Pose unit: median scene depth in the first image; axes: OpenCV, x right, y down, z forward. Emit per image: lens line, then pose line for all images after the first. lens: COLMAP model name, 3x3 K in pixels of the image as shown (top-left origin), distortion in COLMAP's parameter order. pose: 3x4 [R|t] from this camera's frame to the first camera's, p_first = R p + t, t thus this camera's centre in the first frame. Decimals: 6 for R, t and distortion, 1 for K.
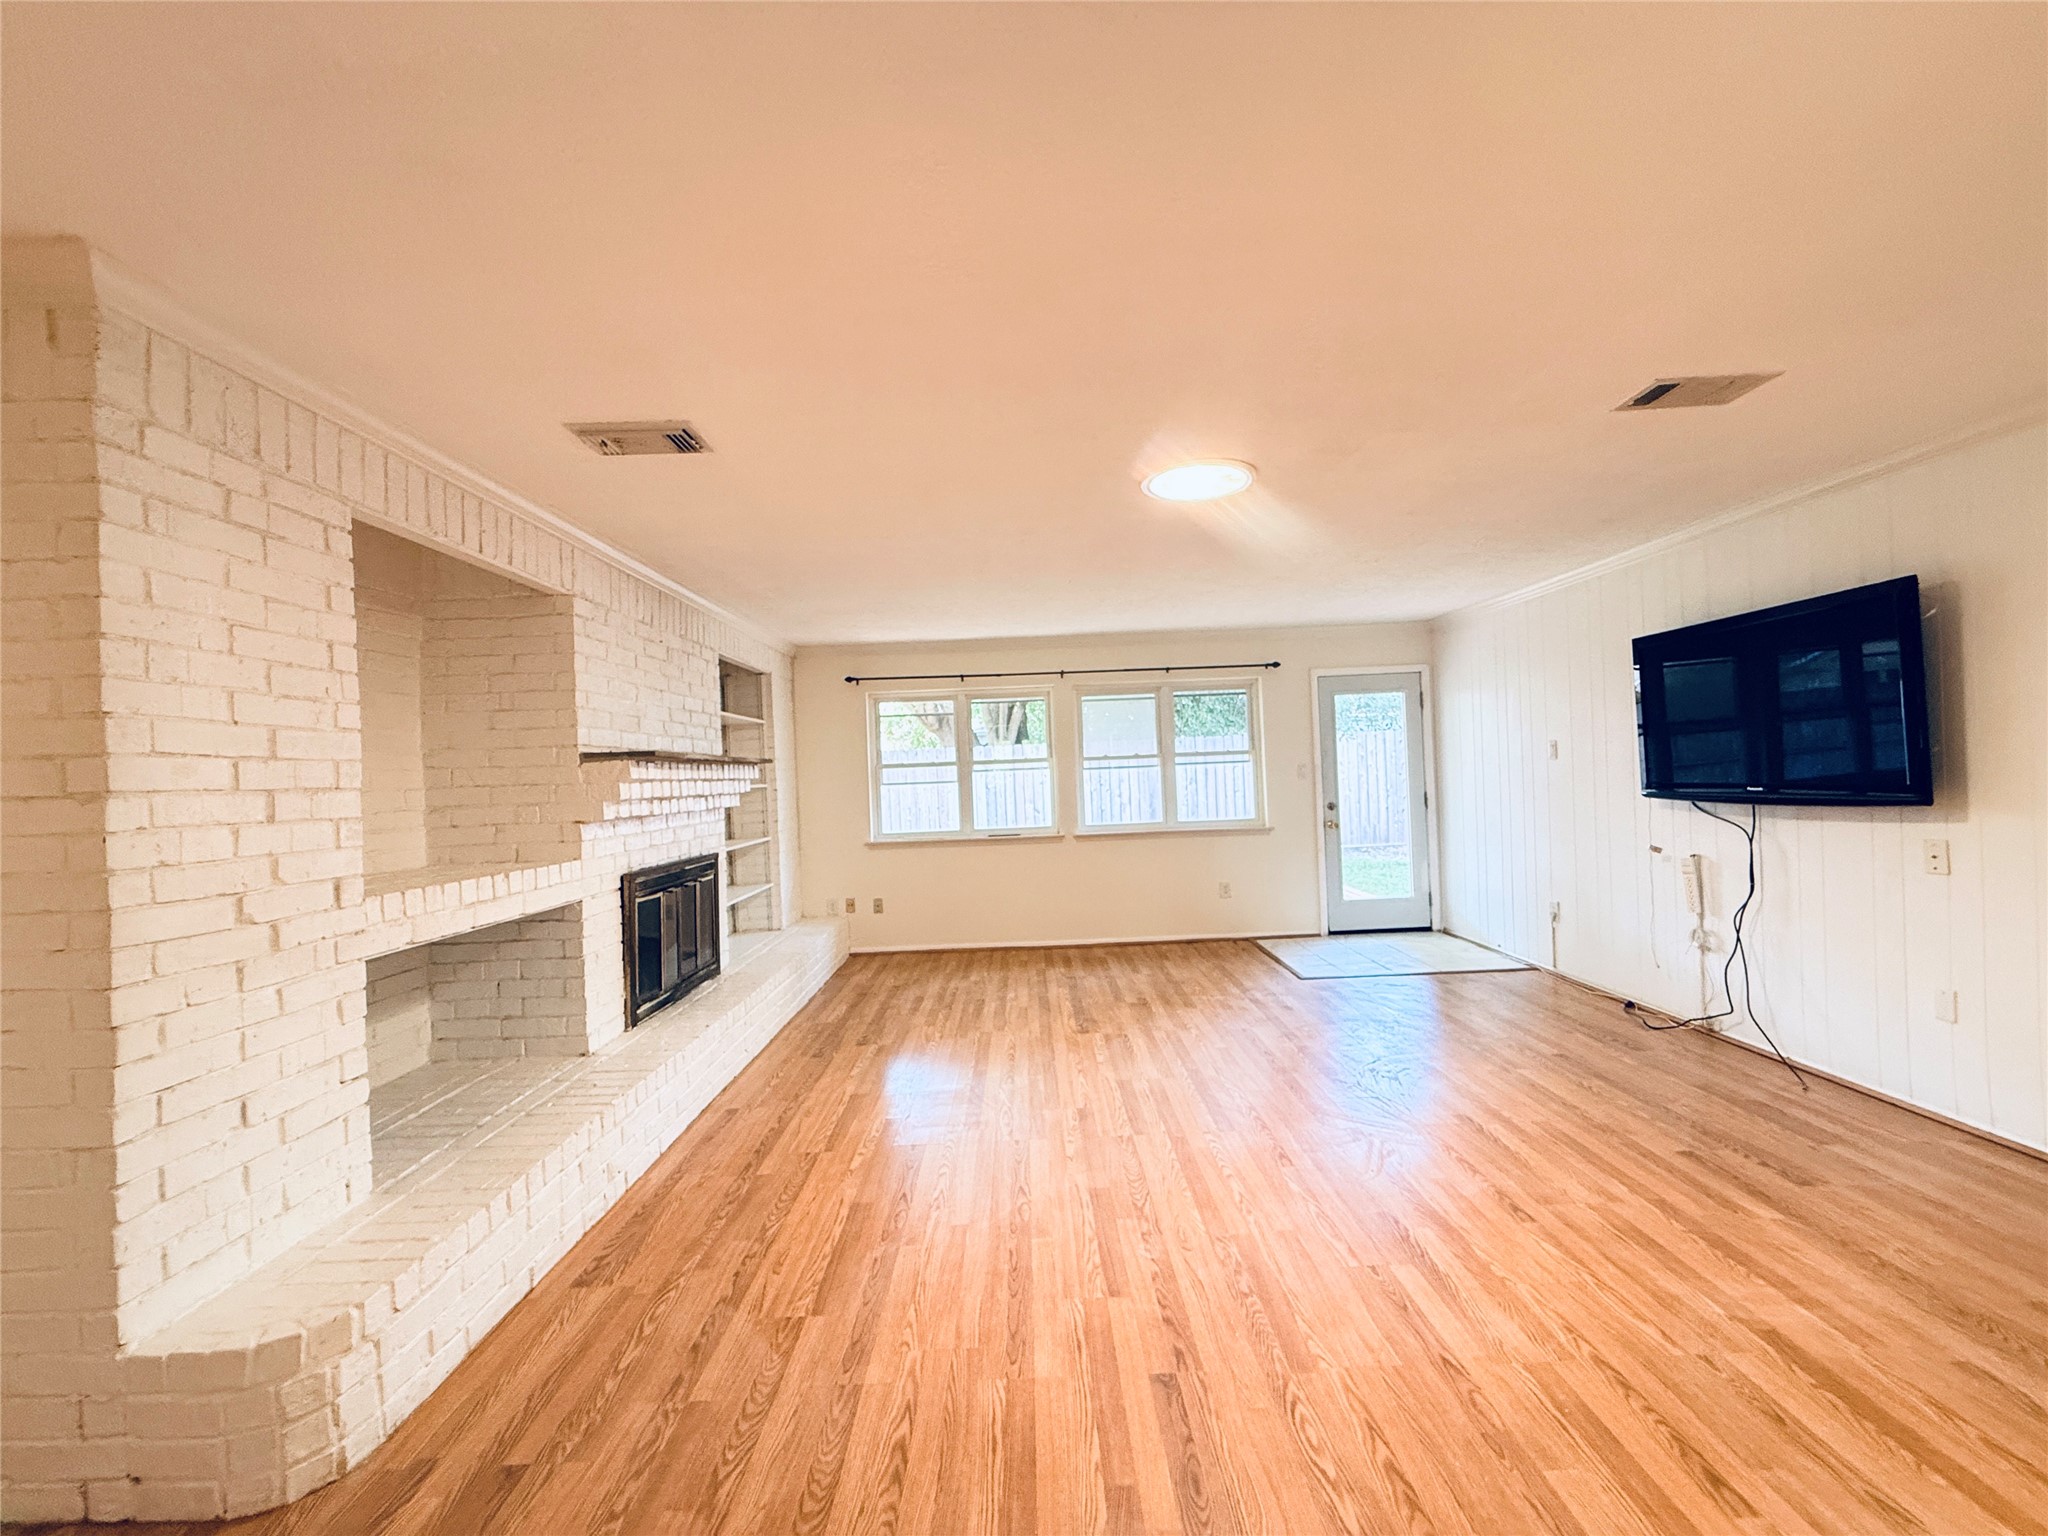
lens RADIAL K [[815.9, 0, 1020.0], [0, 815.9, 775.3], [0, 0, 1]] dist [-0.000538, -0.000074]
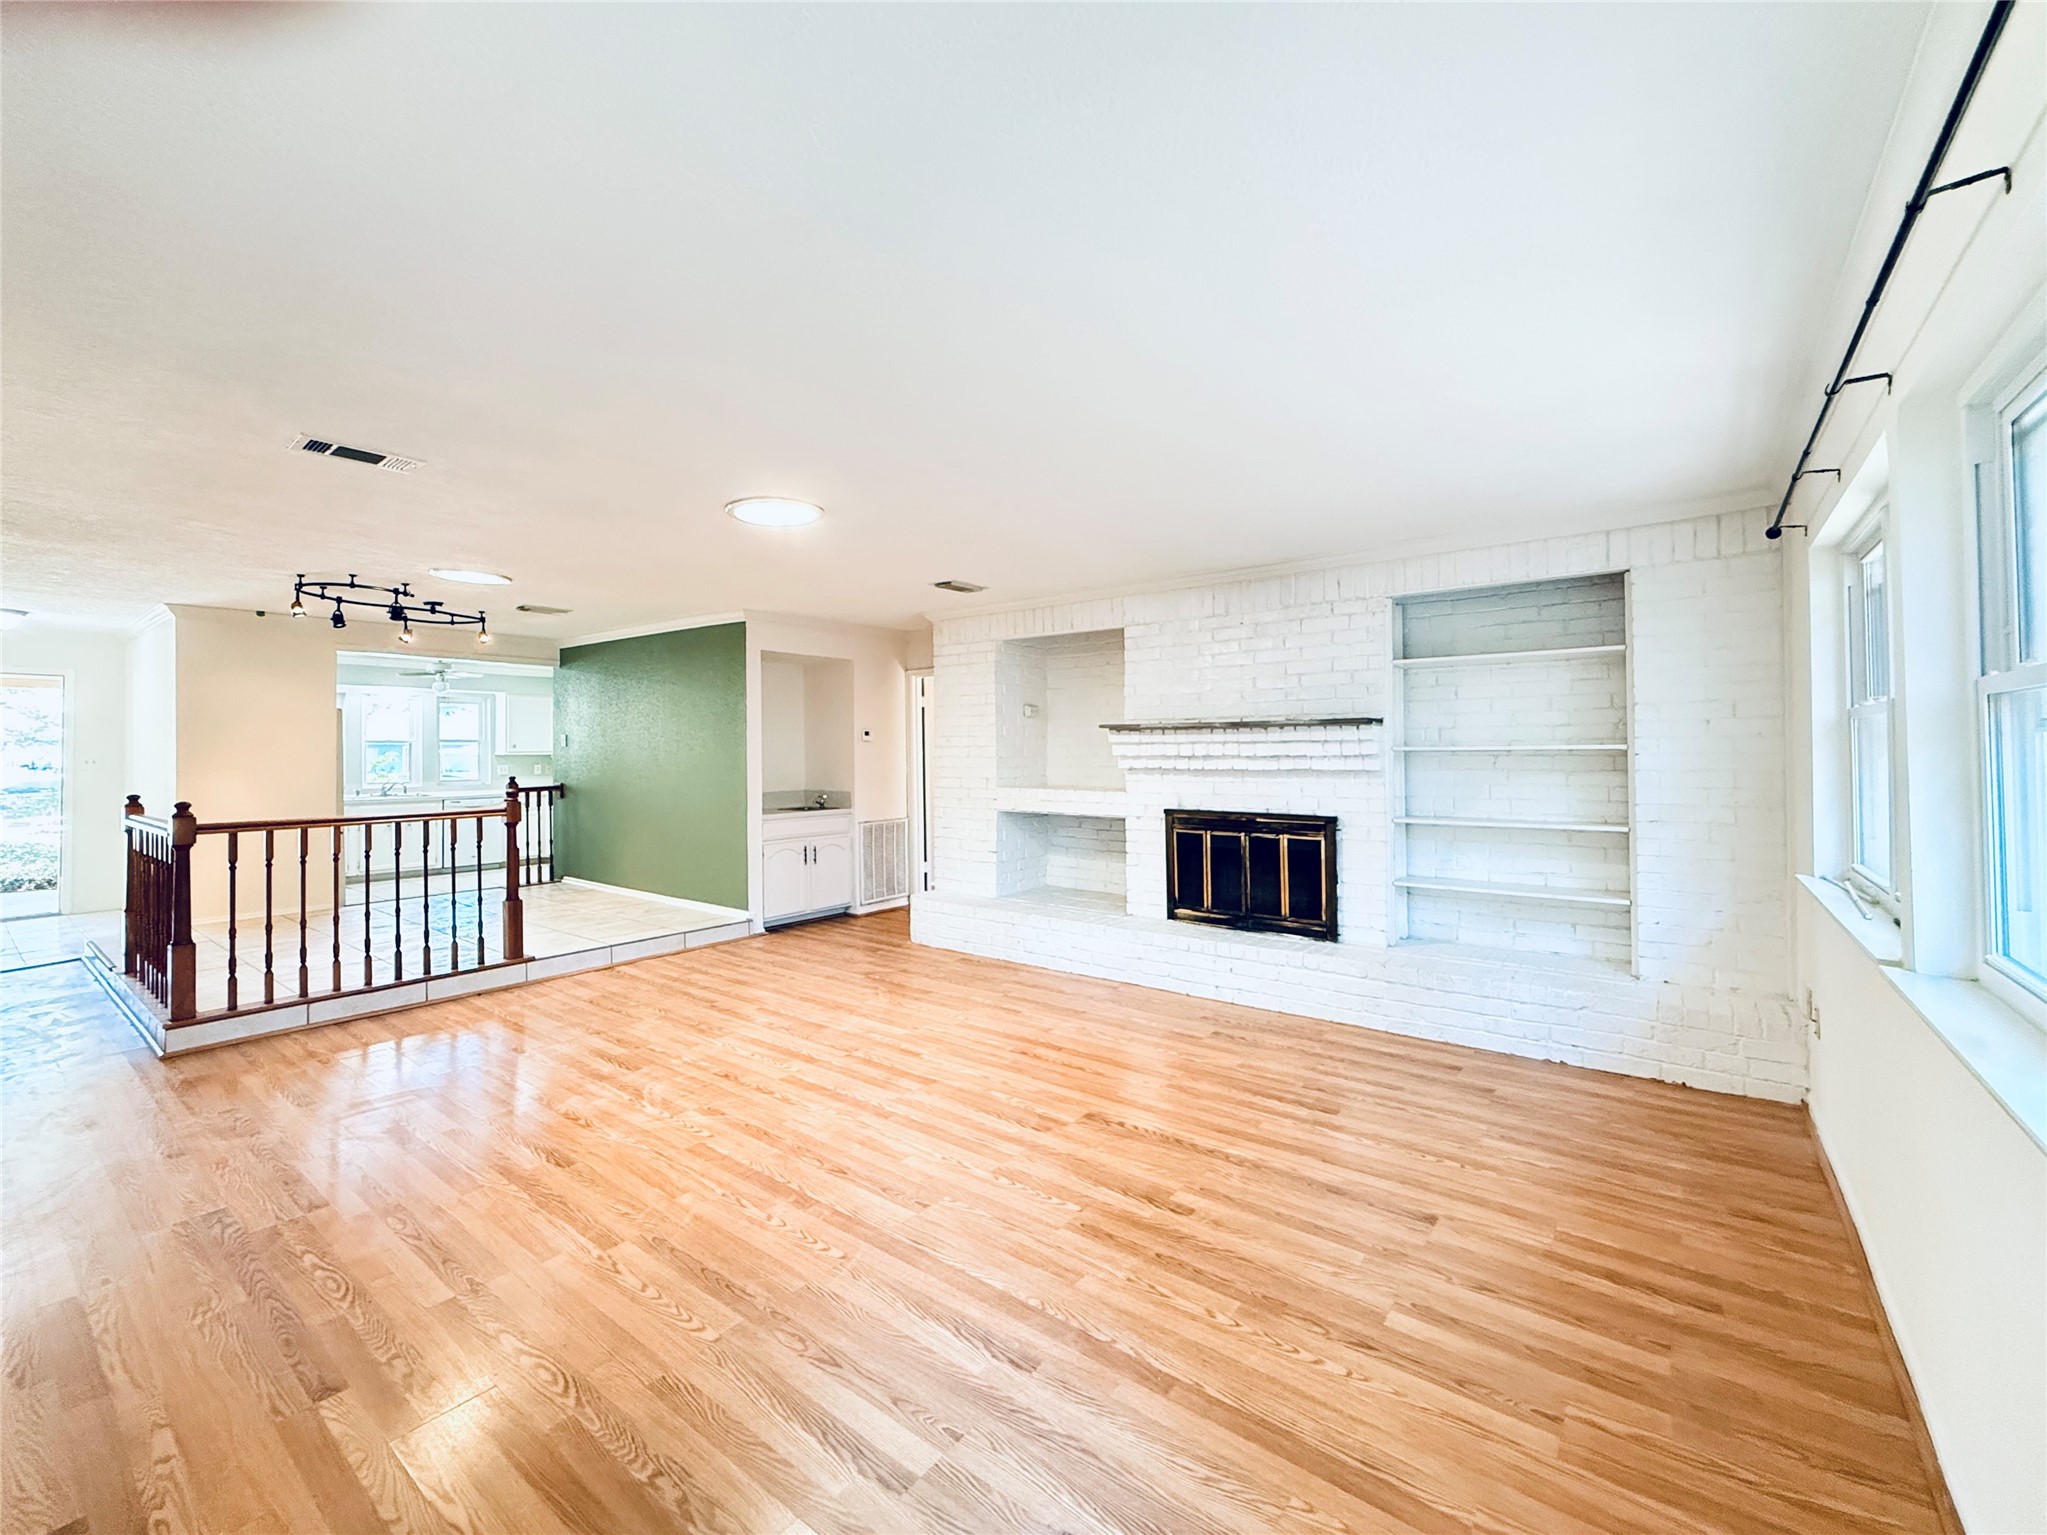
lens RADIAL K [[849.1, 0, 1019.6], [0, 849.1, 735.9], [0, 0, 1]] dist [-0.001752, -0.000184]
pose [[-0.608157, 0.027948, -0.793325, 0.908325], [0.029832, 0.999479, 0.012342, -0.032916], [0.793256, -0.016161, -0.608674, 1.849976]]
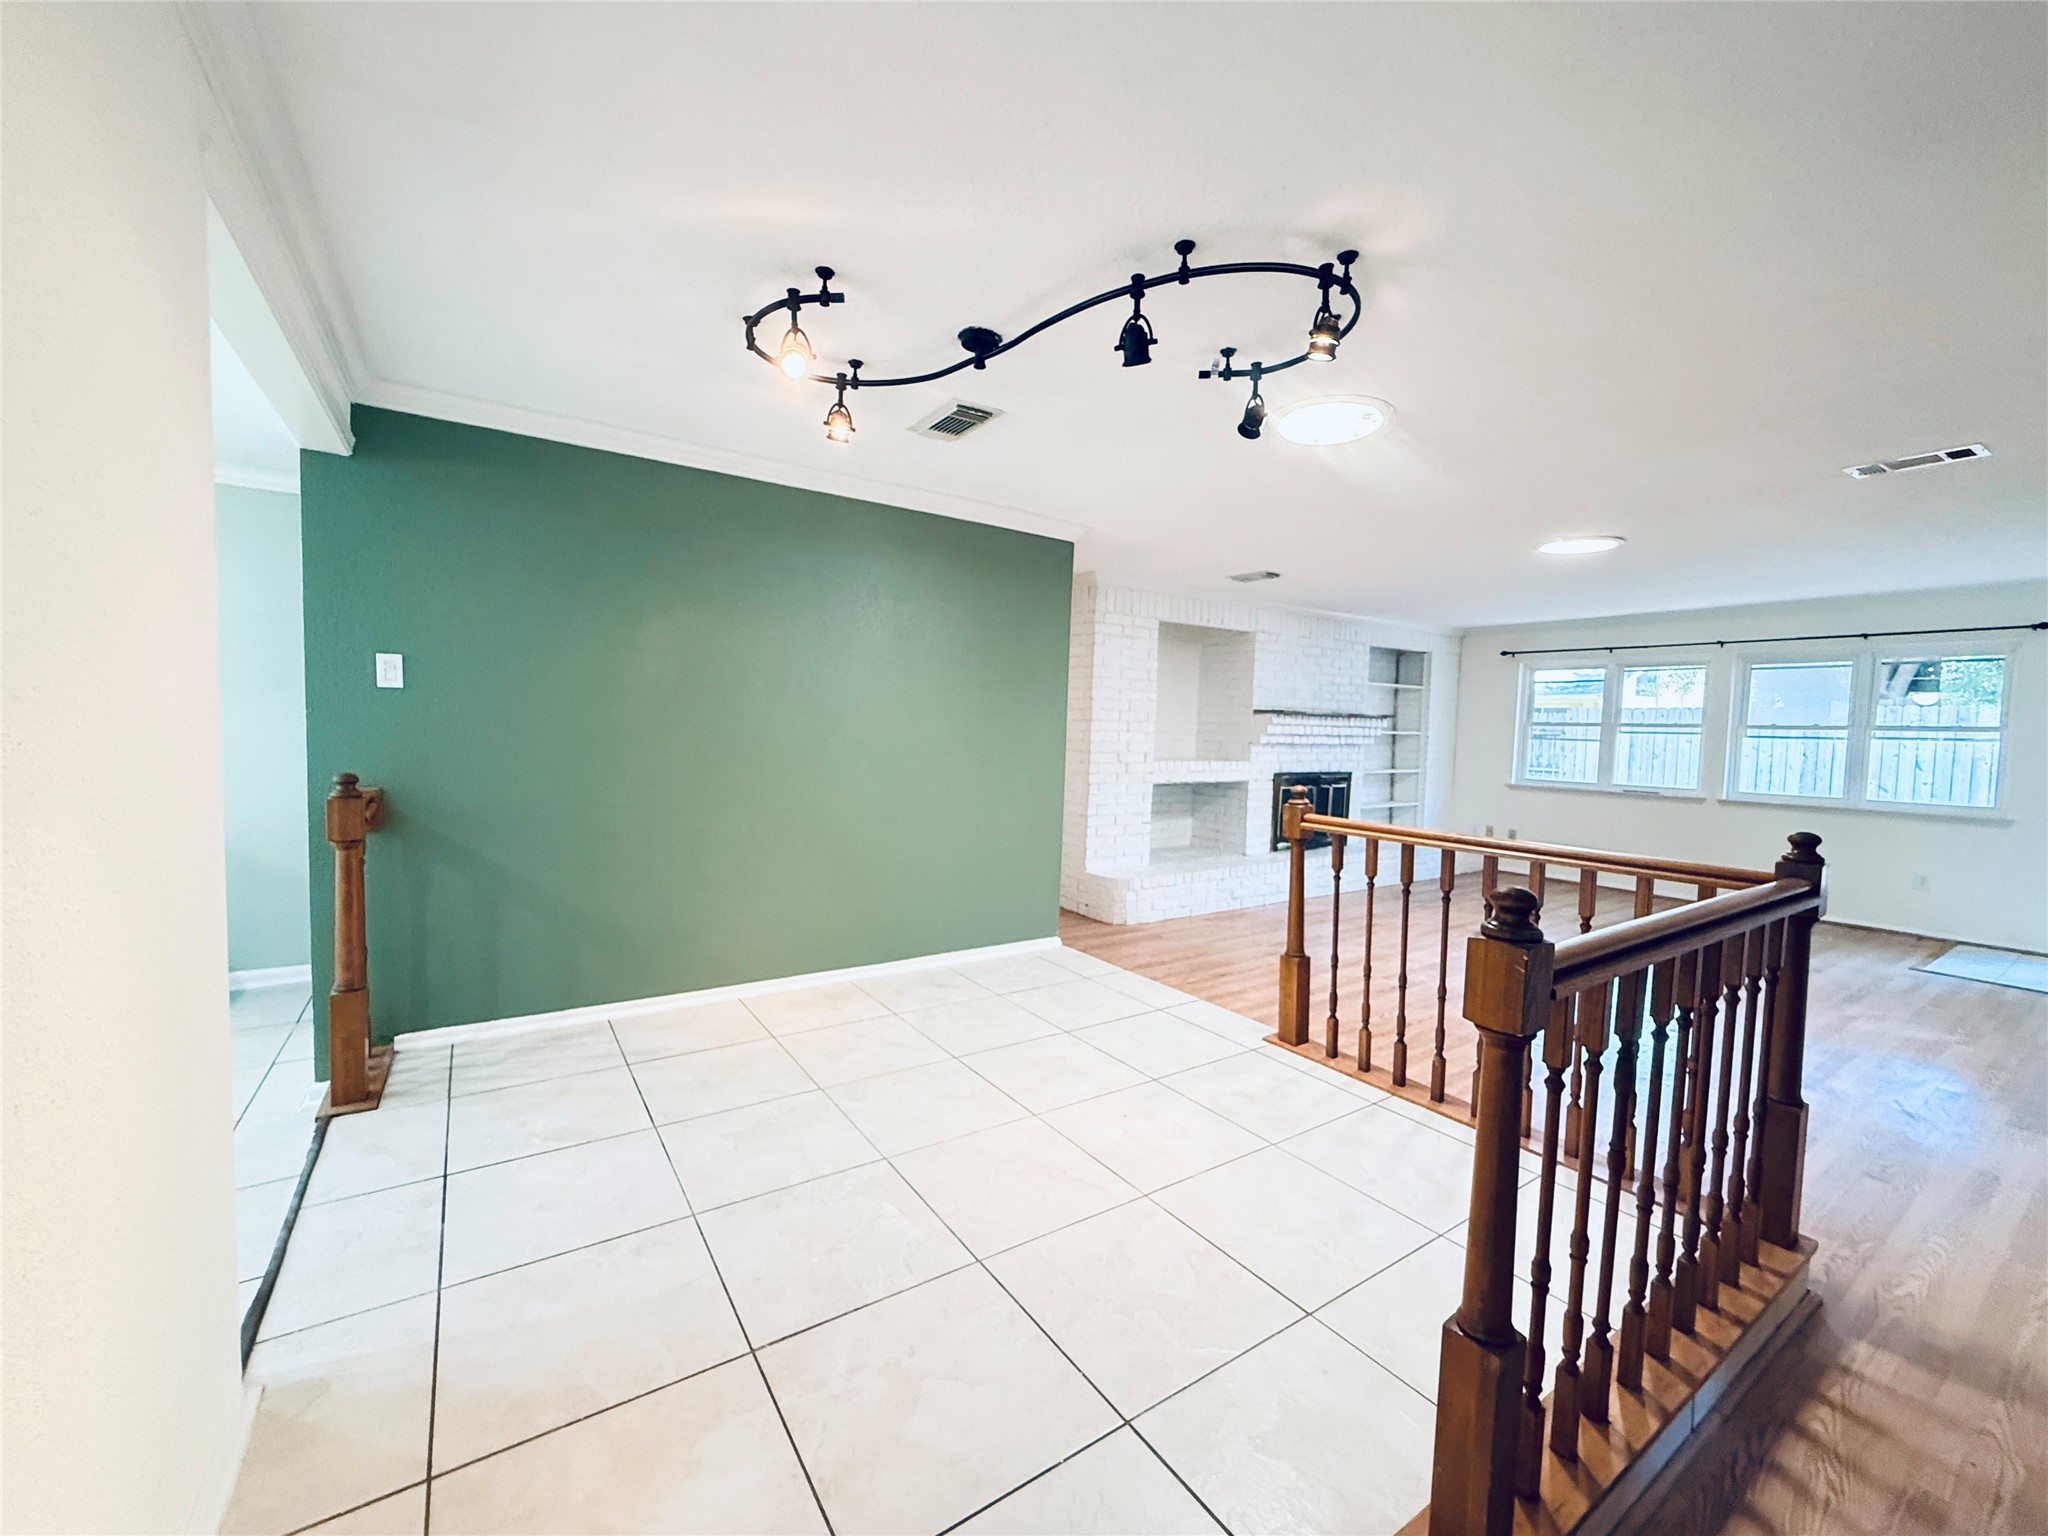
lens RADIAL K [[815.9, 0, 1020.0], [0, 815.9, 775.3], [0, 0, 1]] dist [-0.000538, -0.000074]
pose [[0.555060, 0.103173, -0.825387, 0.845779], [-0.044839, 0.994546, 0.094164, -0.029779], [0.830601, -0.015257, 0.556660, -0.632978]]
